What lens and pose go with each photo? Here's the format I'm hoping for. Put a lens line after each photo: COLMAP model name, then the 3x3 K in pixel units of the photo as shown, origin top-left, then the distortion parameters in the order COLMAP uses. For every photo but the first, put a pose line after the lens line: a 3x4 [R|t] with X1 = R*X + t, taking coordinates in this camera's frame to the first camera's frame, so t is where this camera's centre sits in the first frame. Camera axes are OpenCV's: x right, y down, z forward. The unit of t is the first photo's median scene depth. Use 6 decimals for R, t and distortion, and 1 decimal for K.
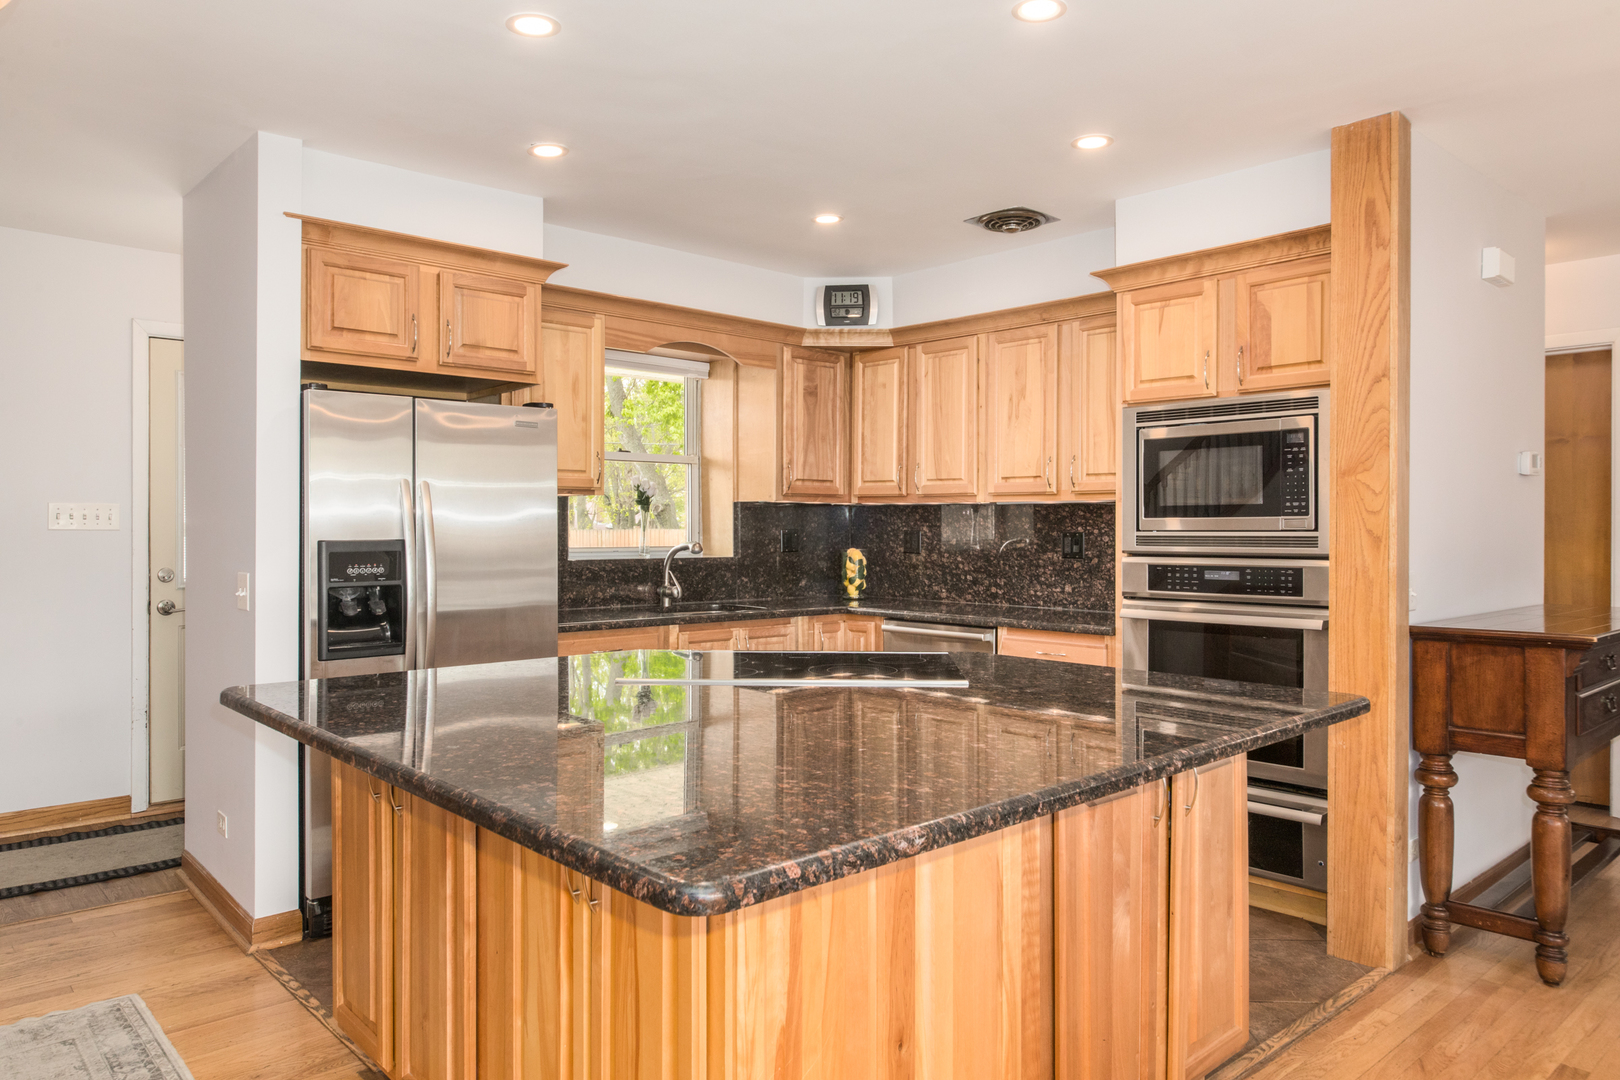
lens RADIAL K [[1080.3, 0, 810.0], [0, 1080.3, 540.0], [0, 0, 1]] dist [0.000923, 0.000173]
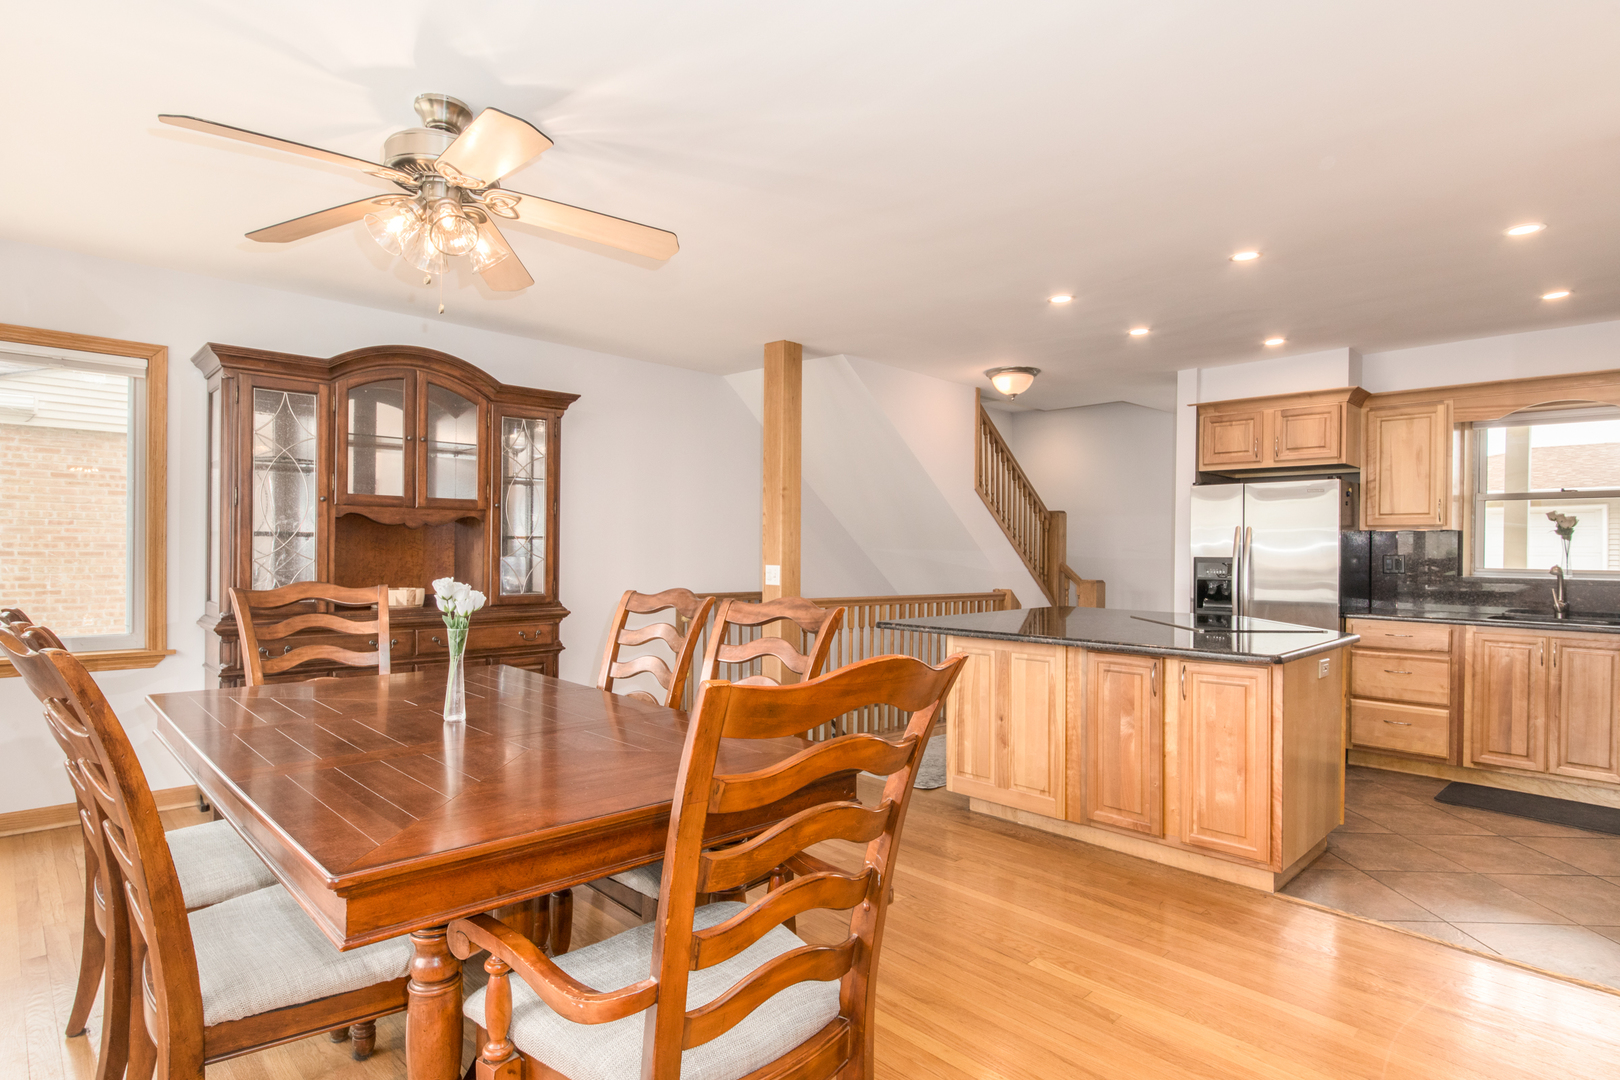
lens RADIAL K [[826.4, 0, 810.0], [0, 826.4, 540.0], [0, 0, 1]] dist [-0.002000, -0.000588]
pose [[0.044848, -0.005830, -0.998977, 1.077744], [-0.016265, 0.999846, -0.006565, -0.012652], [0.998861, 0.016543, 0.044746, 0.180485]]
